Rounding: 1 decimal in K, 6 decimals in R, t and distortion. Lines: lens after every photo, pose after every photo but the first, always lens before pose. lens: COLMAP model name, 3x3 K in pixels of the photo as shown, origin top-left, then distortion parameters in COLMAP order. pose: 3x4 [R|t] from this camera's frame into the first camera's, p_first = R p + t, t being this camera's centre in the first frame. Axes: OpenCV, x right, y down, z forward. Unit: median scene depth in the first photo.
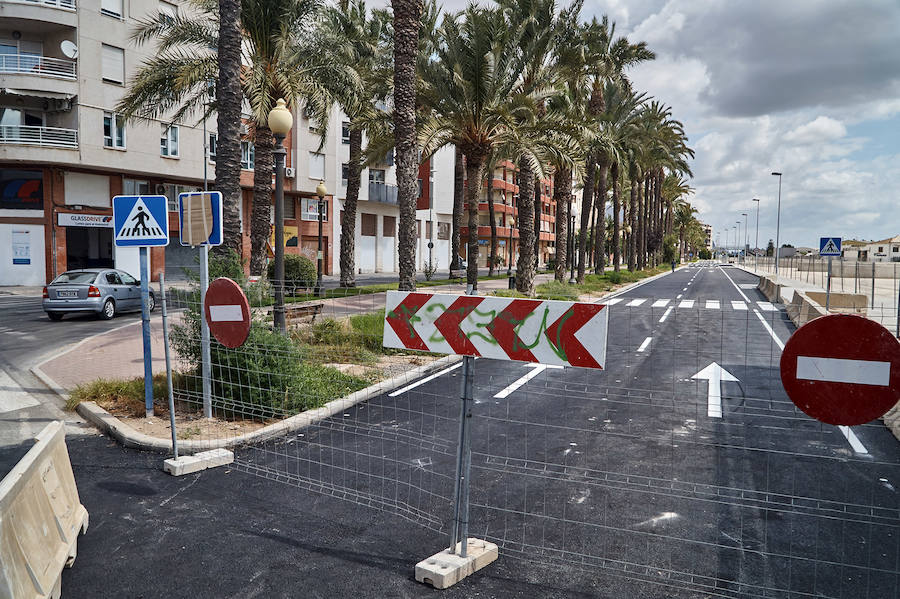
lens RADIAL K [[721.6, 0, 445.7], [0, 721.6, 303.0], [0, 0, 1]] dist [-0.004354, 0.004712]
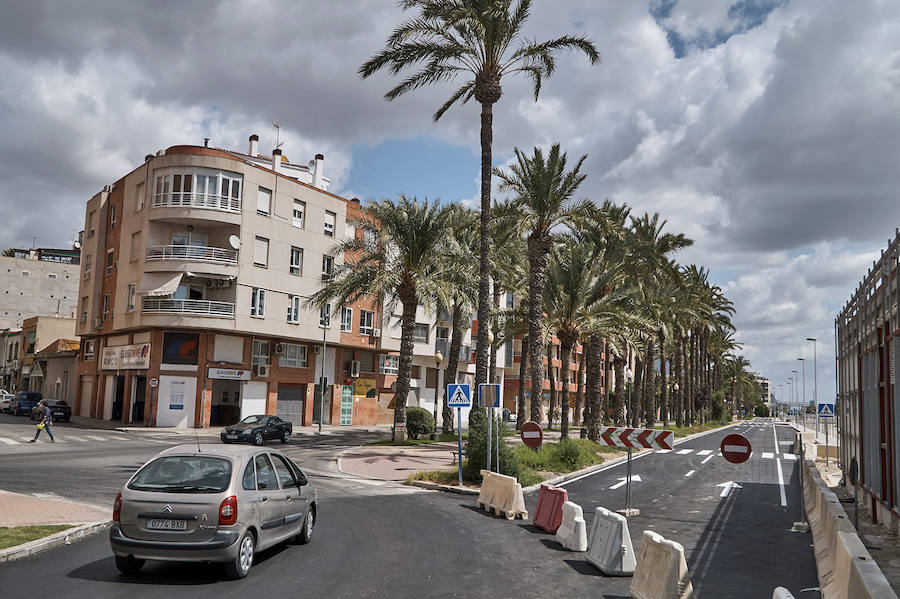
lens RADIAL K [[828.4, 0, 445.1], [0, 828.4, 300.7], [0, 0, 1]] dist [-0.005377, 0.000000]
pose [[0.999536, 0.018811, -0.023943, -0.100868], [-0.023028, 0.981473, -0.190210, 0.021558], [0.019921, 0.190673, 0.981451, -0.389673]]
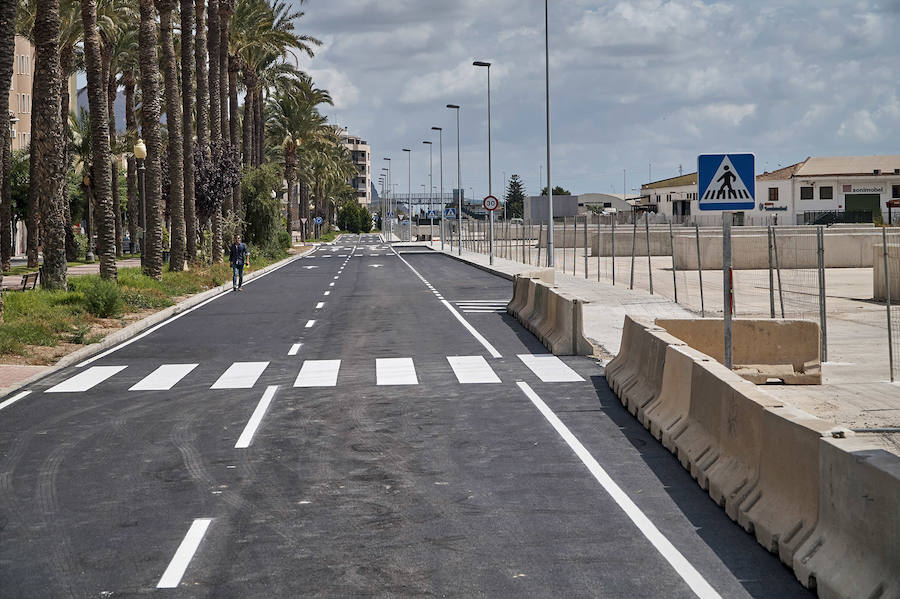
lens RADIAL K [[2061.9, 0, 445.9], [0, 2061.9, 300.2], [0, 0, 1]] dist [0.137670, 0.000000]
pose [[0.924770, -0.042020, 0.378200, 0.037553], [0.054228, 0.998293, -0.021684, -0.007199], [-0.376643, 0.040562, 0.925470, 0.117688]]
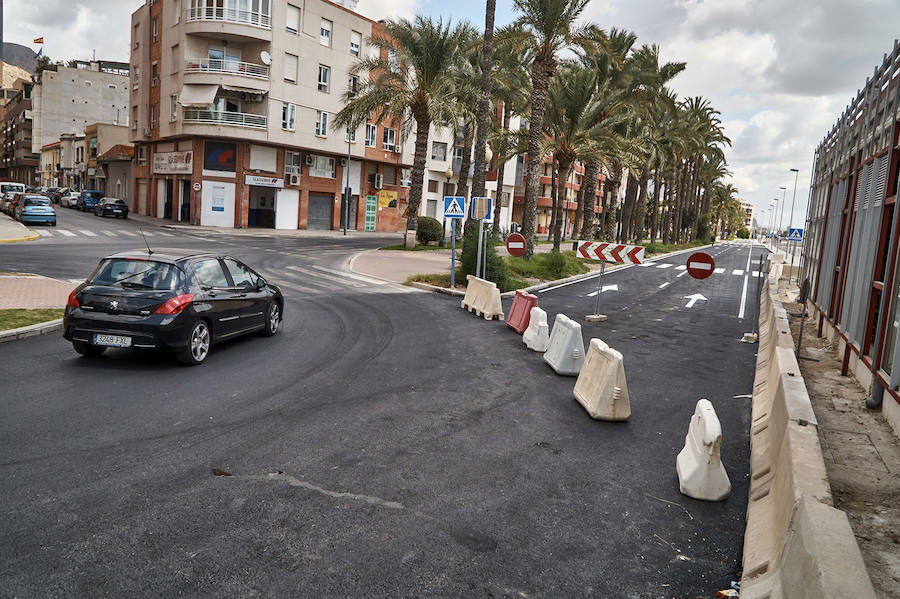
lens RADIAL K [[721.6, 0, 448.3], [0, 721.6, 299.9], [0, 0, 1]] dist [-0.004354, 0.004712]
pose [[0.997083, 0.065286, -0.039531, -0.080313], [-0.063318, 0.996783, 0.049137, 0.019768], [0.042612, -0.046491, 0.998009, -0.358253]]
